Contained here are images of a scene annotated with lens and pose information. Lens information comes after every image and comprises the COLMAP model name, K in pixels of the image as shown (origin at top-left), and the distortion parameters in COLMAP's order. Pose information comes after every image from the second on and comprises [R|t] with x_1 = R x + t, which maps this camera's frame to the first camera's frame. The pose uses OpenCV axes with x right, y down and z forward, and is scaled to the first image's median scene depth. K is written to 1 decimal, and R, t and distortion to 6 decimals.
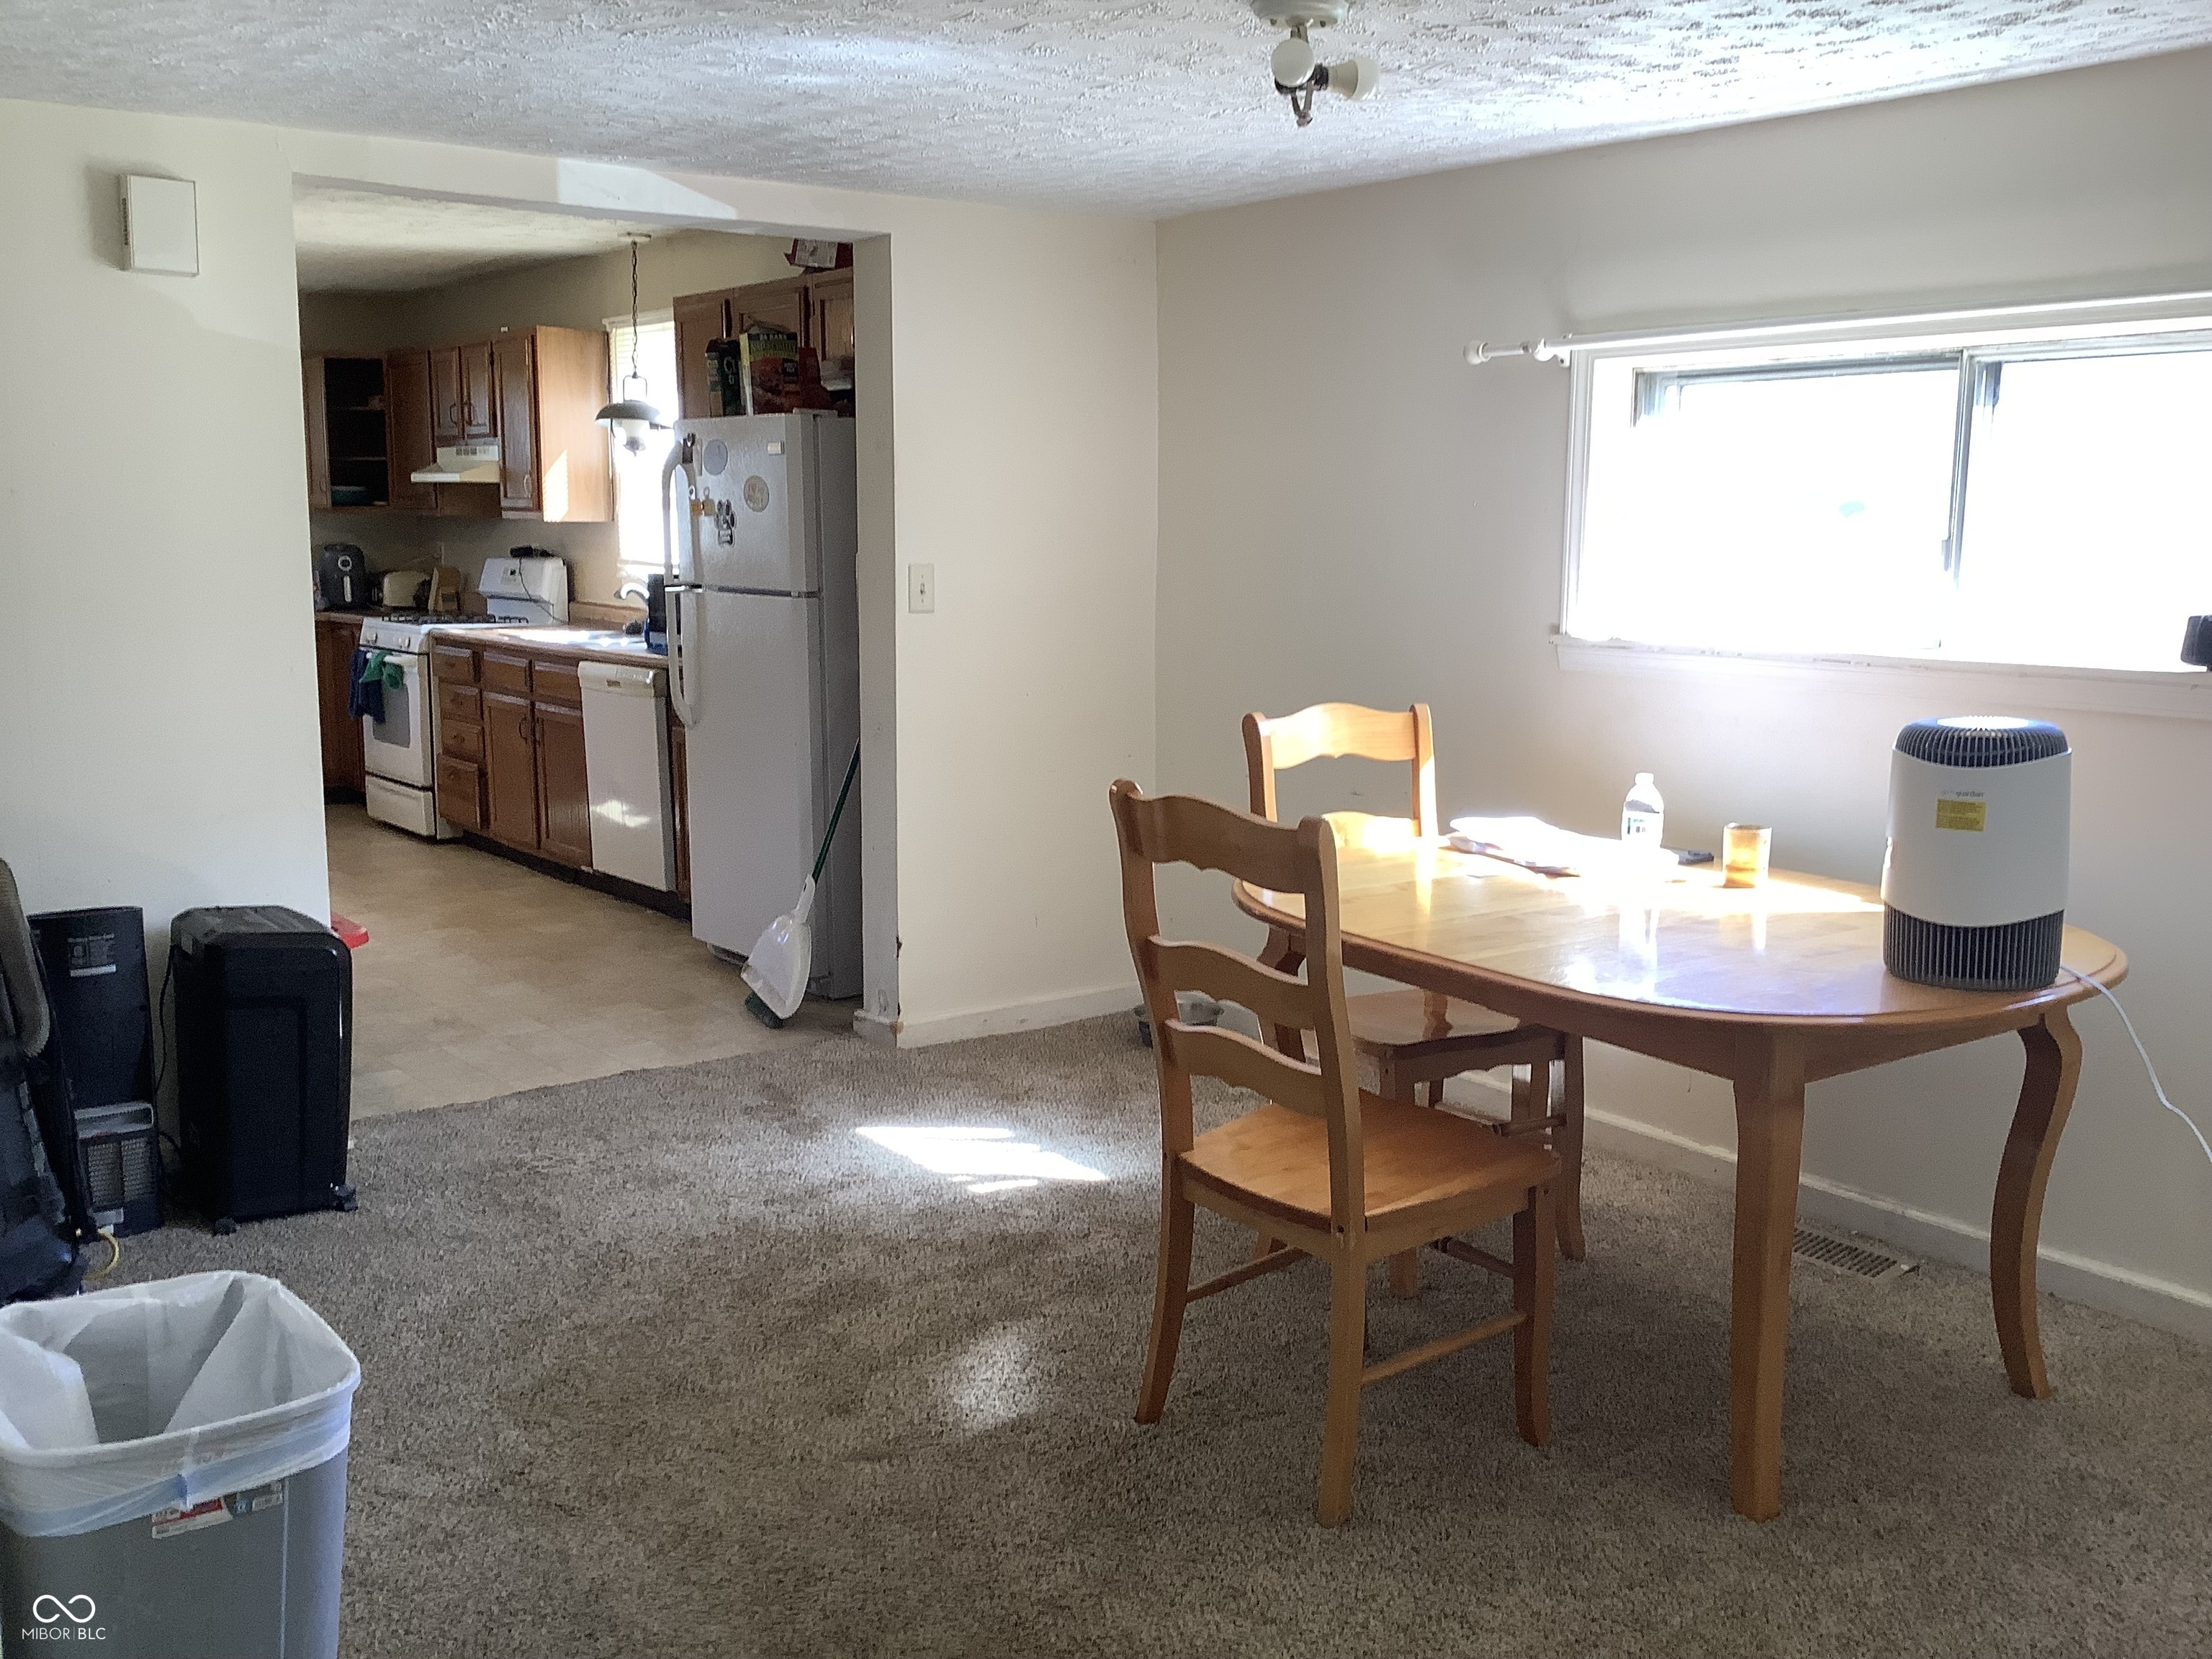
lens RADIAL K [[1986.0, 0, 1109.7], [0, 1986.0, 831.3], [0, 0, 1]] dist [0.079698, -0.019906]
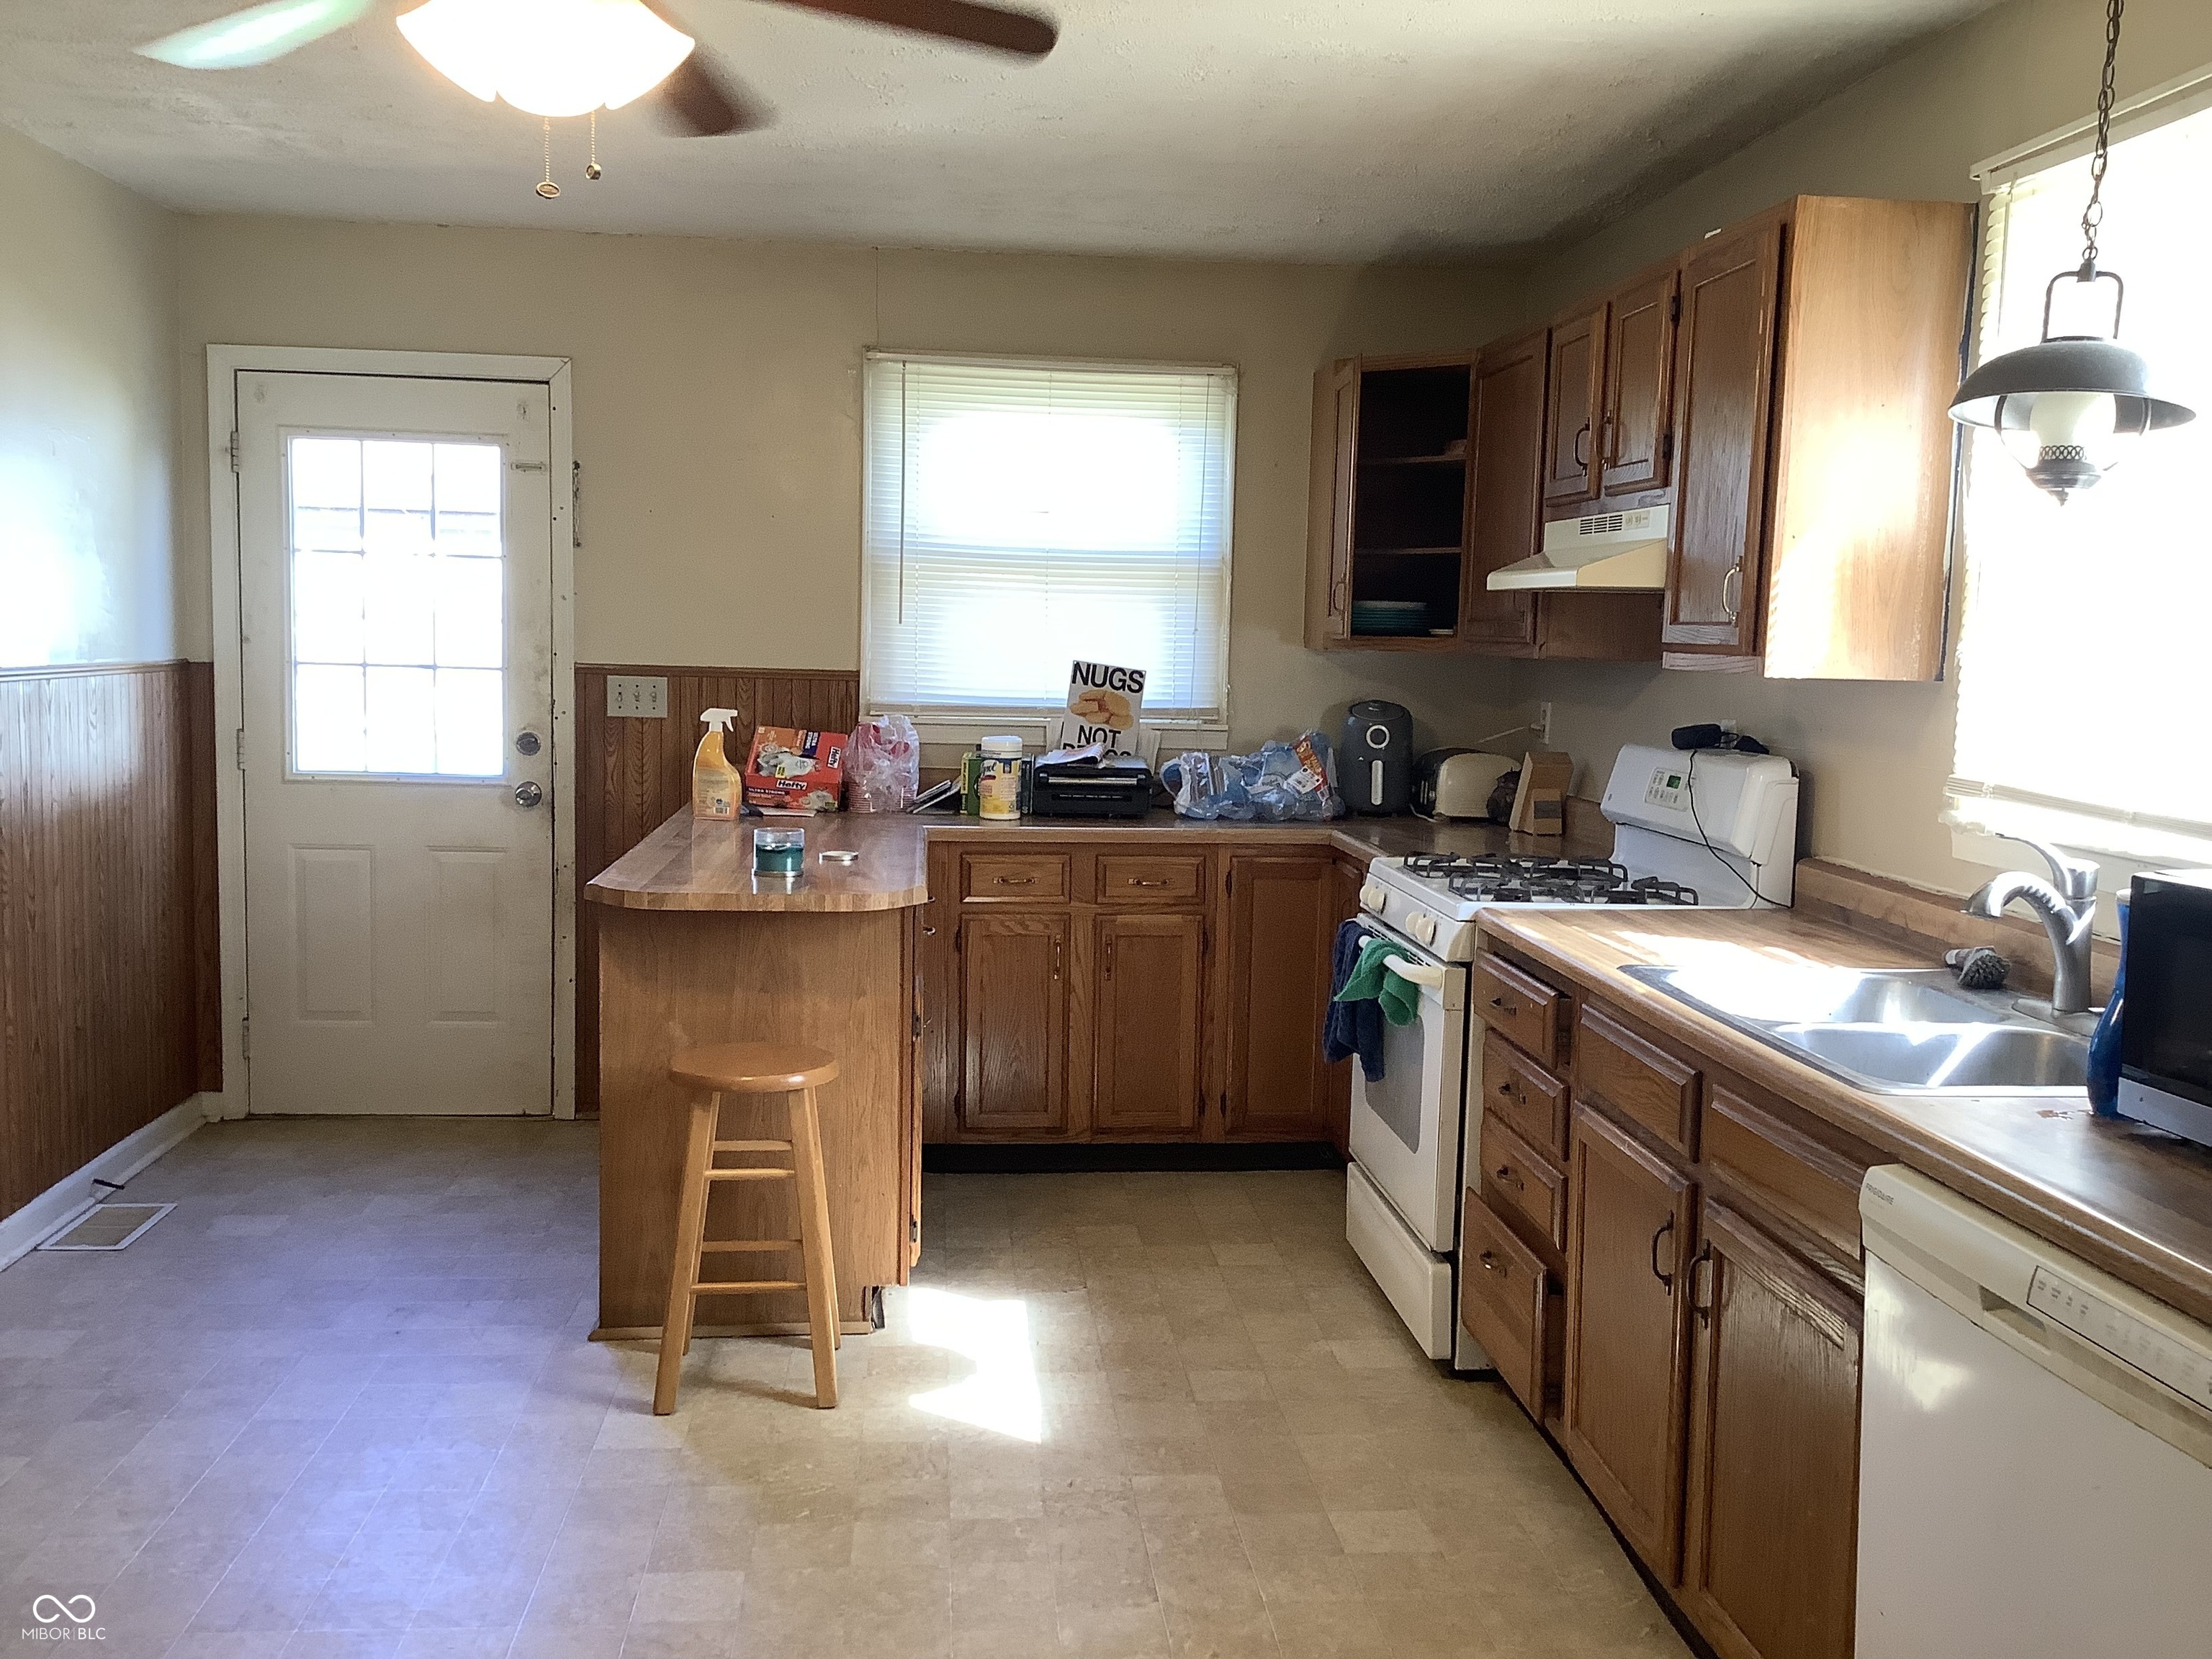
lens RADIAL K [[1986.0, 0, 1101.2], [0, 1986.0, 829.3], [0, 0, 1]] dist [0.079698, -0.019906]
pose [[0.844278, 0.066632, -0.531746, -0.171749], [-0.099045, 0.994548, -0.032633, -0.094720], [0.526673, 0.080218, 0.846275, 0.568226]]
